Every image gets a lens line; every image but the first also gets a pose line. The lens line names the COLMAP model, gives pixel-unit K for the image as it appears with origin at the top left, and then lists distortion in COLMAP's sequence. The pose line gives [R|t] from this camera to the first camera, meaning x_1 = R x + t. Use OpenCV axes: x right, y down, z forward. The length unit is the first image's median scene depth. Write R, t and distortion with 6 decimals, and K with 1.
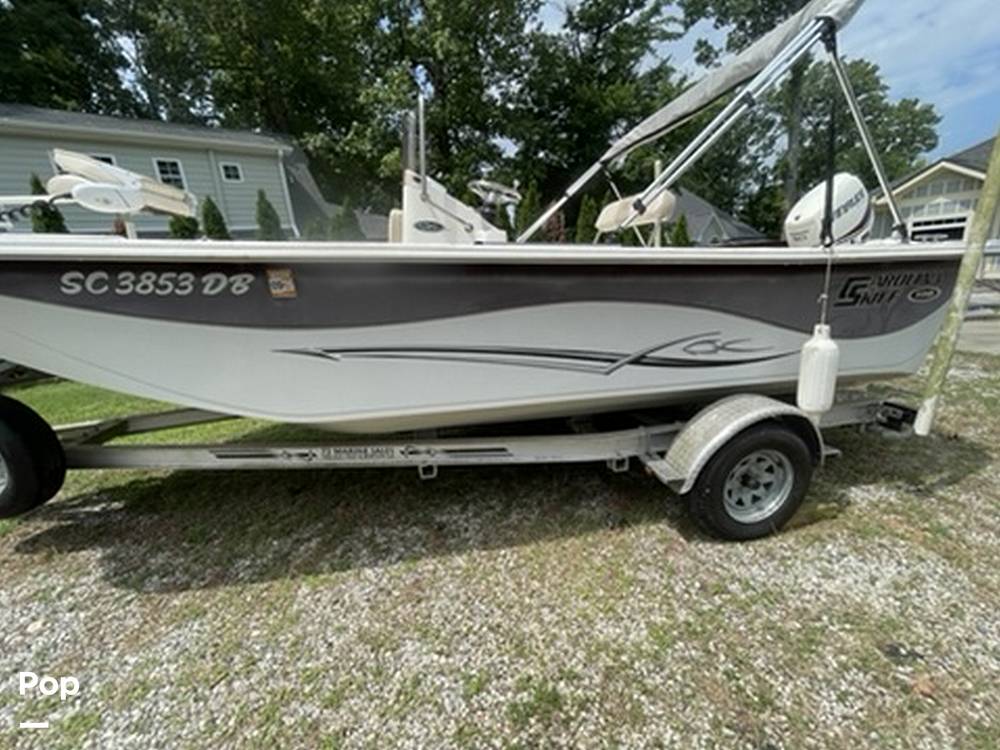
lens RADIAL K [[402.8, 0, 502.2], [0, 402.8, 374.4], [0, 0, 1]] dist [-0.003146, -0.000770]
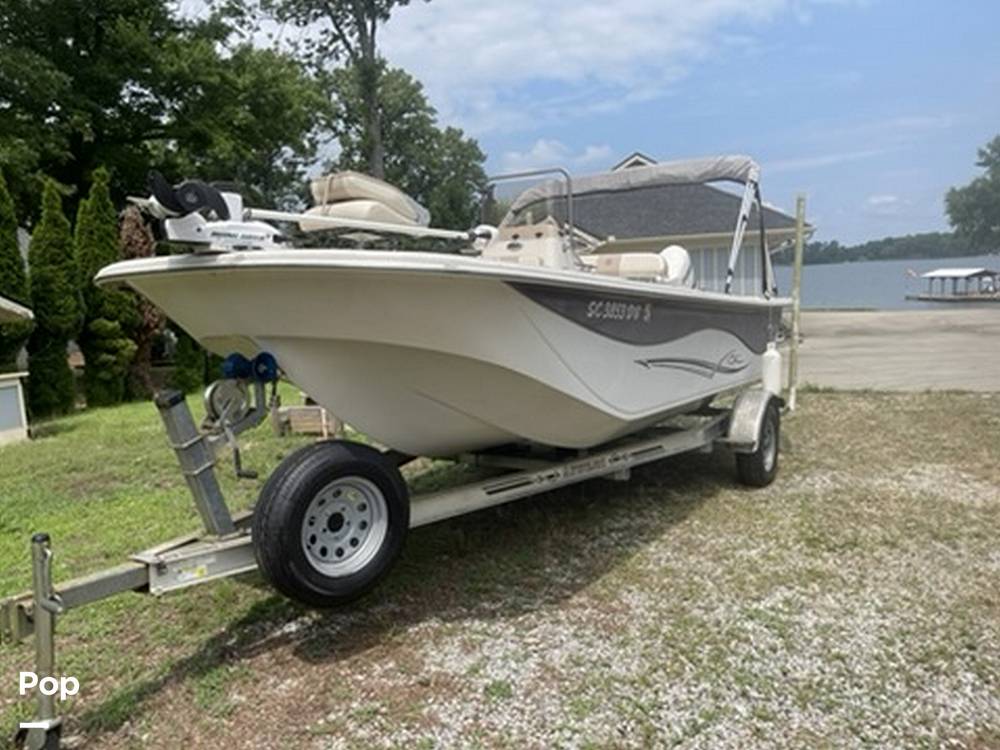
lens RADIAL K [[733.2, 0, 500.2], [0, 733.2, 375.1], [0, 0, 1]] dist [-0.000915, -0.000310]
pose [[0.690526, -0.041103, 0.722138, -0.100504], [0.175589, 0.978045, -0.112233, 0.006962], [-0.701671, 0.204299, 0.682583, -0.013044]]
